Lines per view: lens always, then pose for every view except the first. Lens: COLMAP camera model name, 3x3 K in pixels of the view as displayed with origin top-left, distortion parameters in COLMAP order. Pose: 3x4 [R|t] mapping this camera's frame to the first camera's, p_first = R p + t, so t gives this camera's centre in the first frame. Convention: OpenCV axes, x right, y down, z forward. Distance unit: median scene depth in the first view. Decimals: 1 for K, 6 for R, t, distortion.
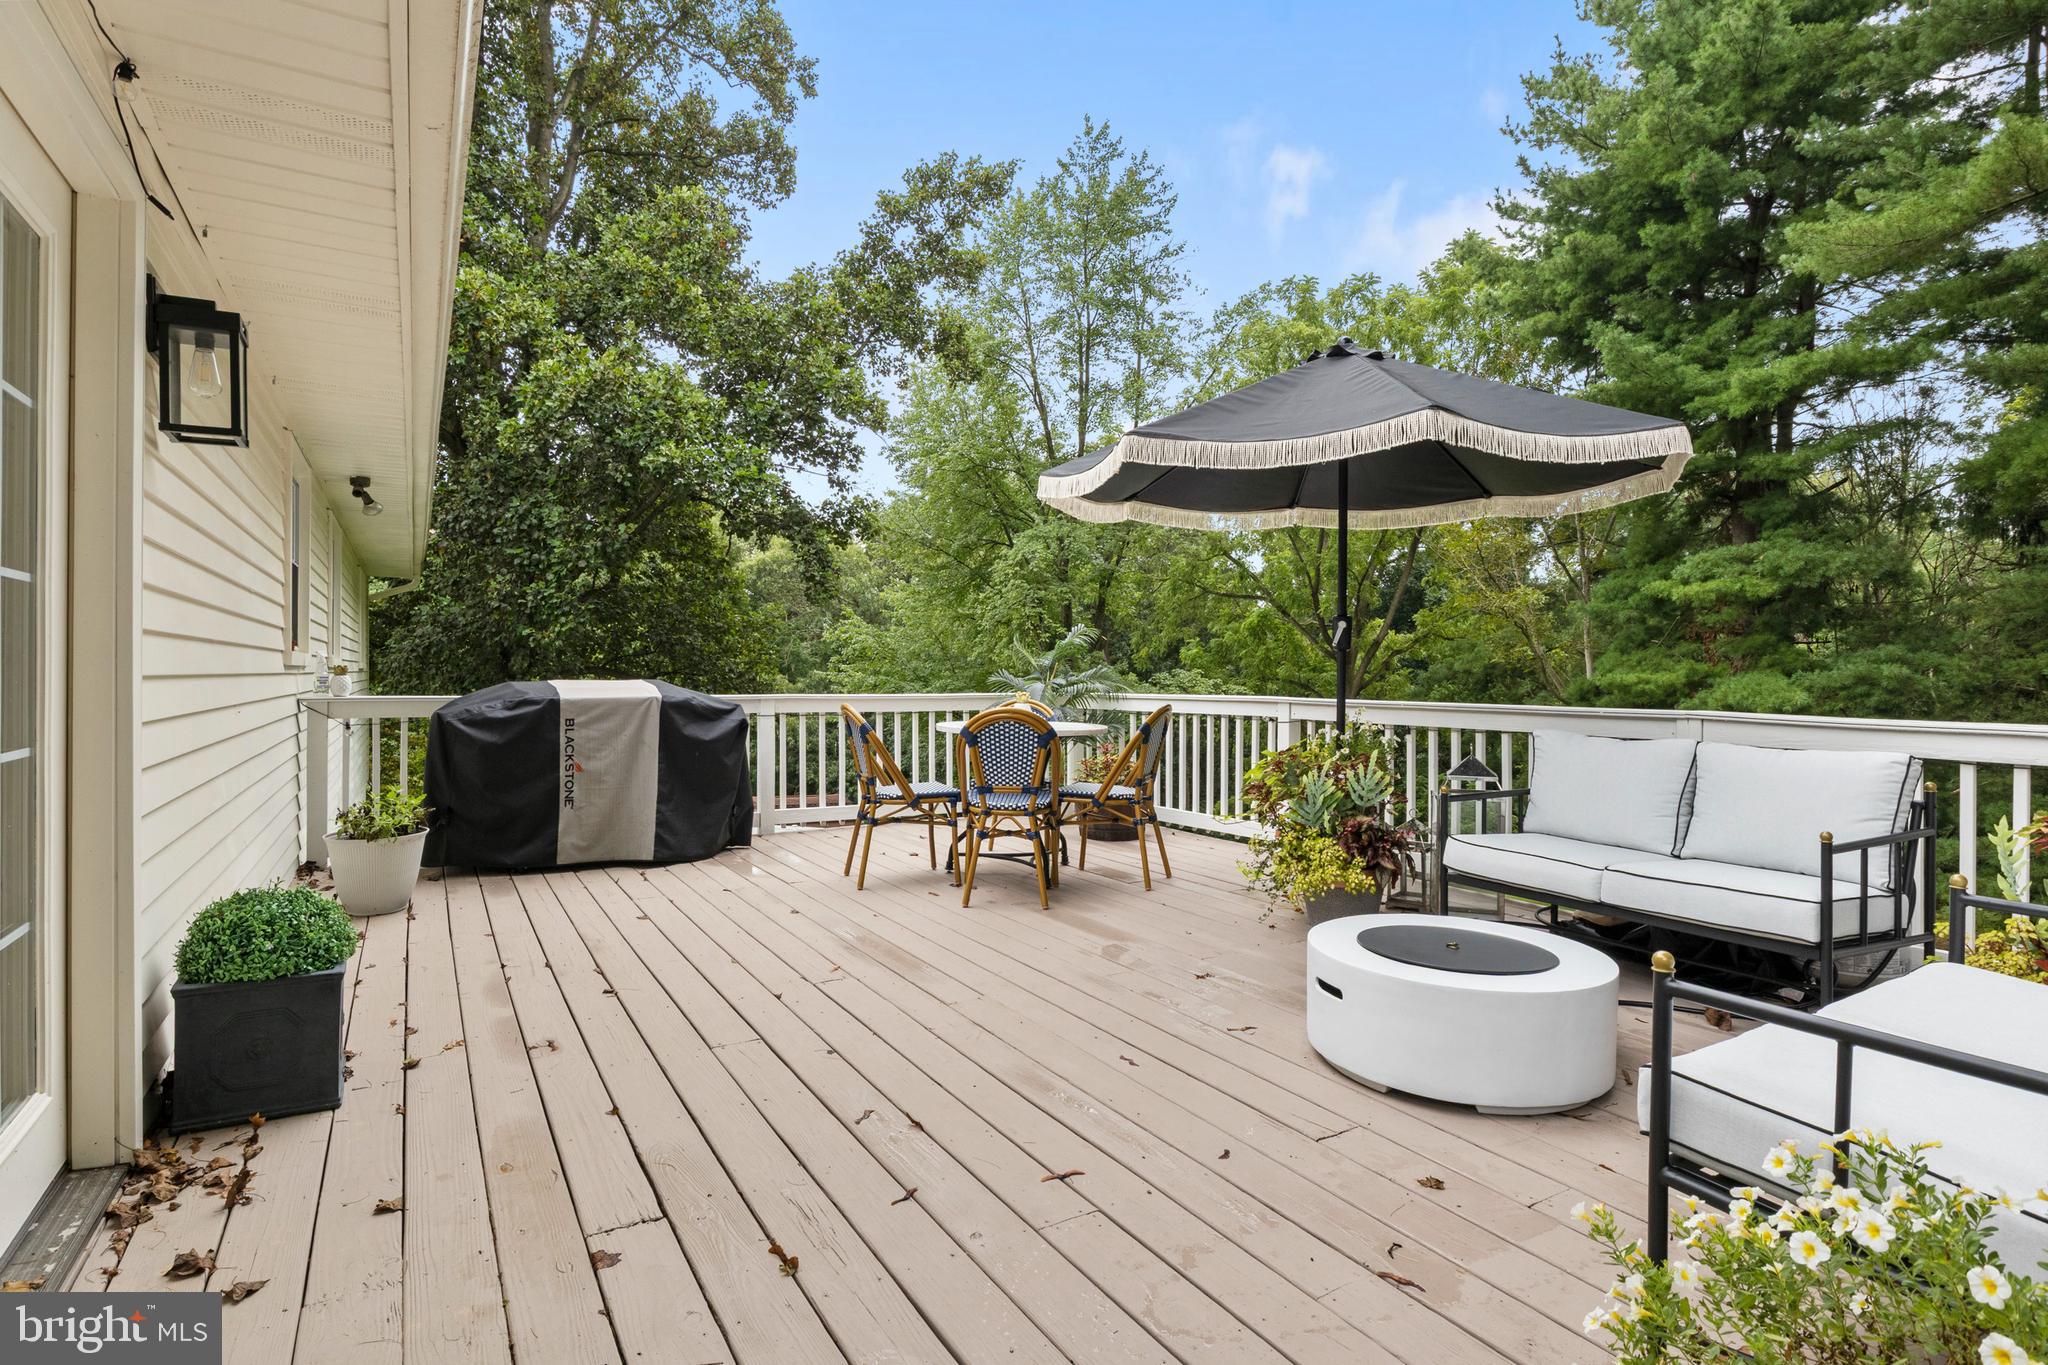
lens RADIAL K [[1020.1, 0, 1024.0], [0, 1020.1, 682.5], [0, 0, 1]] dist [0.001951, 0.000168]
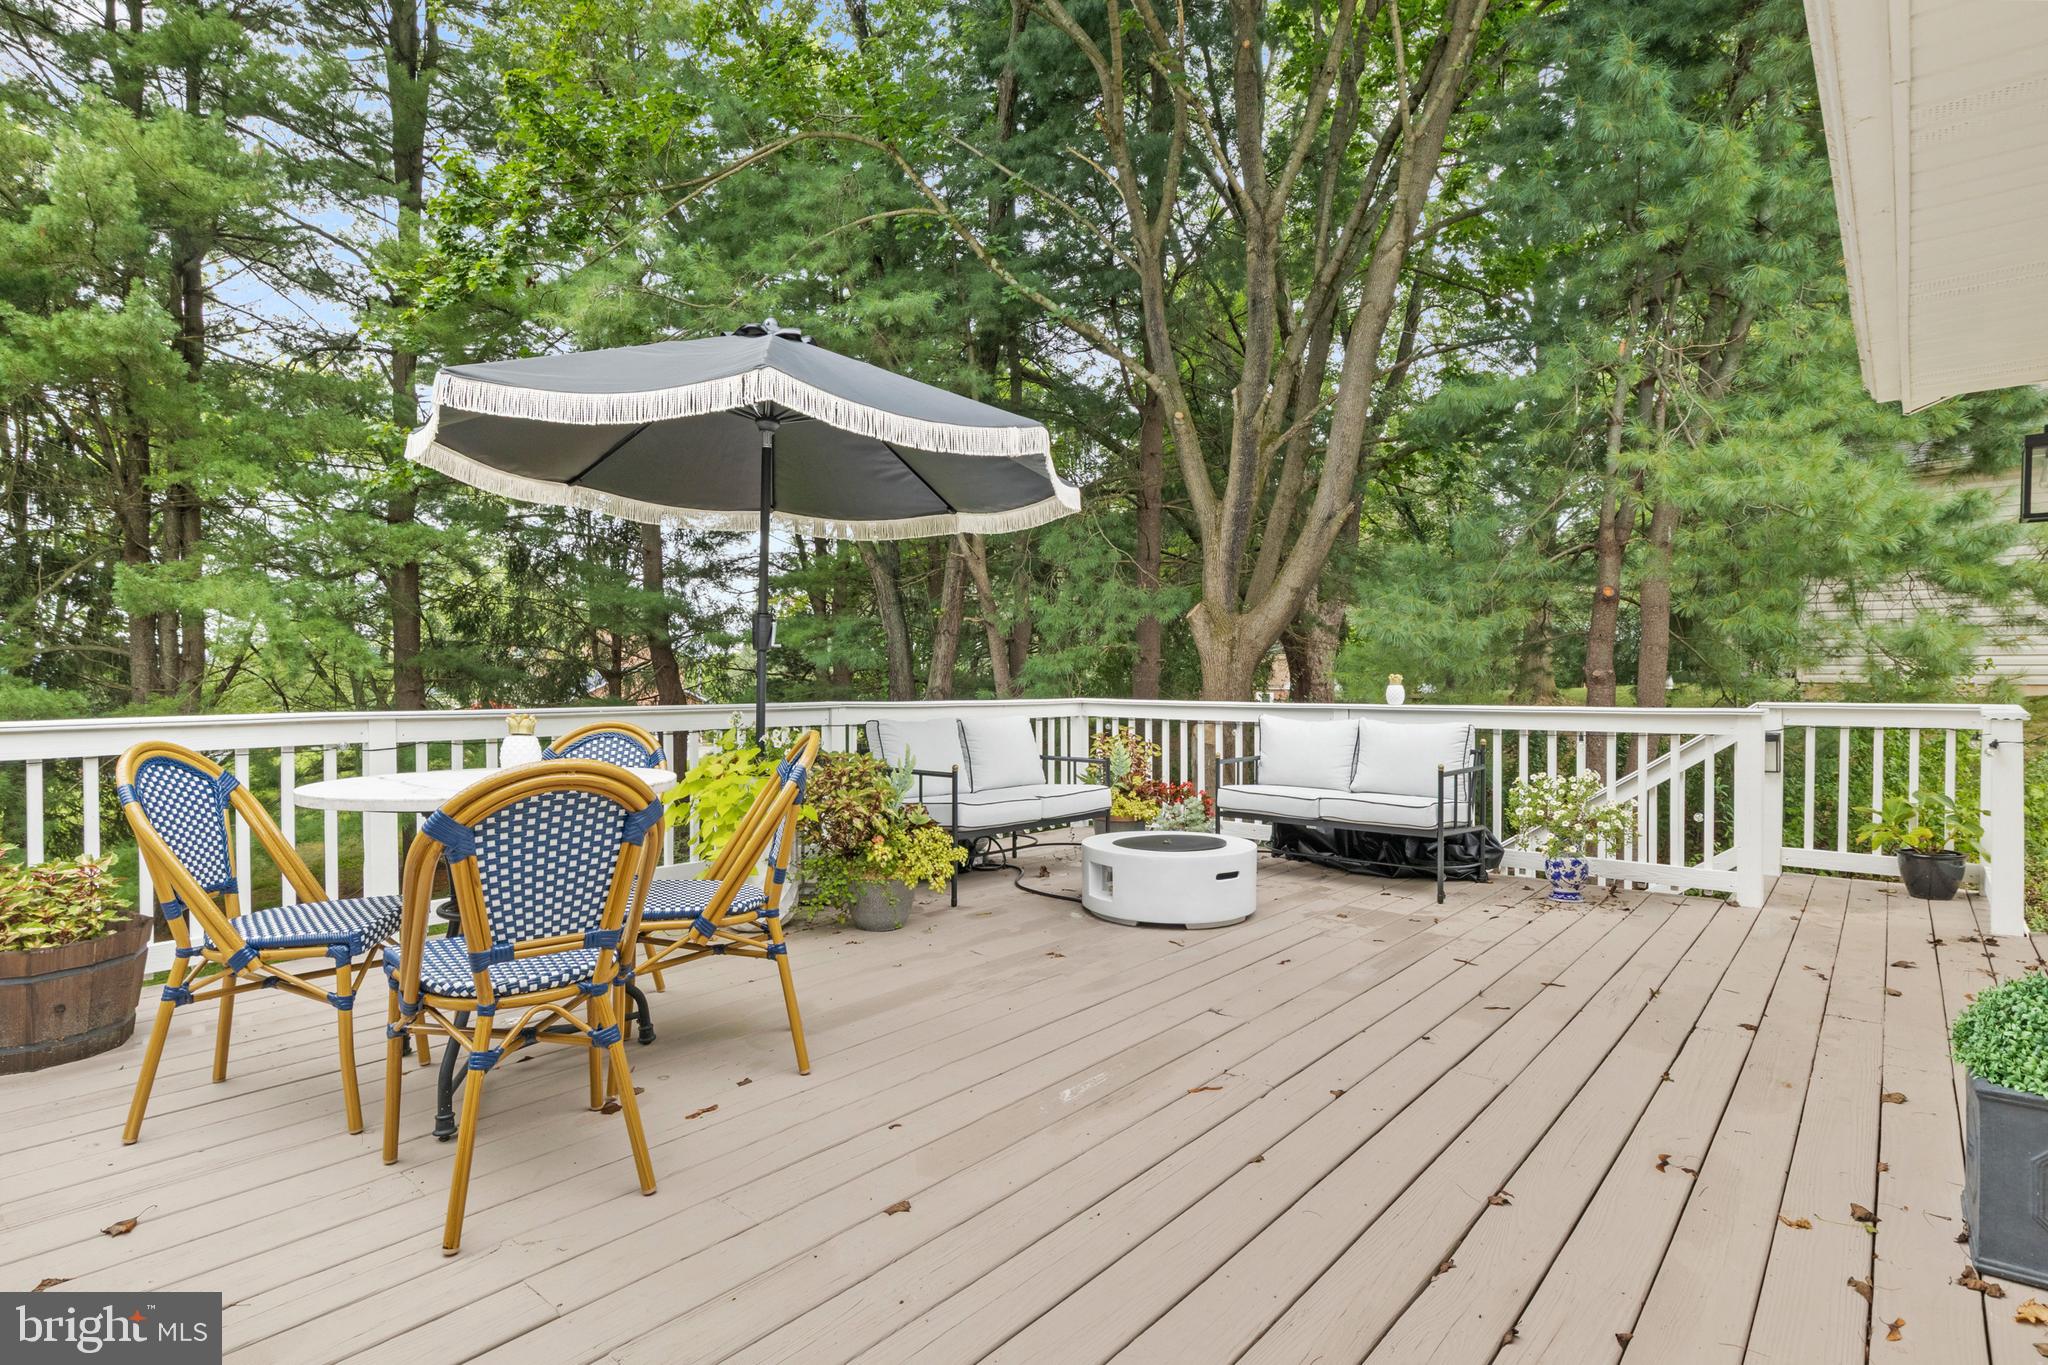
lens RADIAL K [[1020.1, 0, 1024.0], [0, 1020.1, 682.5], [0, 0, 1]] dist [0.001951, 0.000168]
pose [[-0.312515, -0.014253, 0.949806, -1.050251], [0.005456, 0.999844, 0.016799, -0.024877], [-0.949897, 0.010432, -0.312388, 1.713027]]
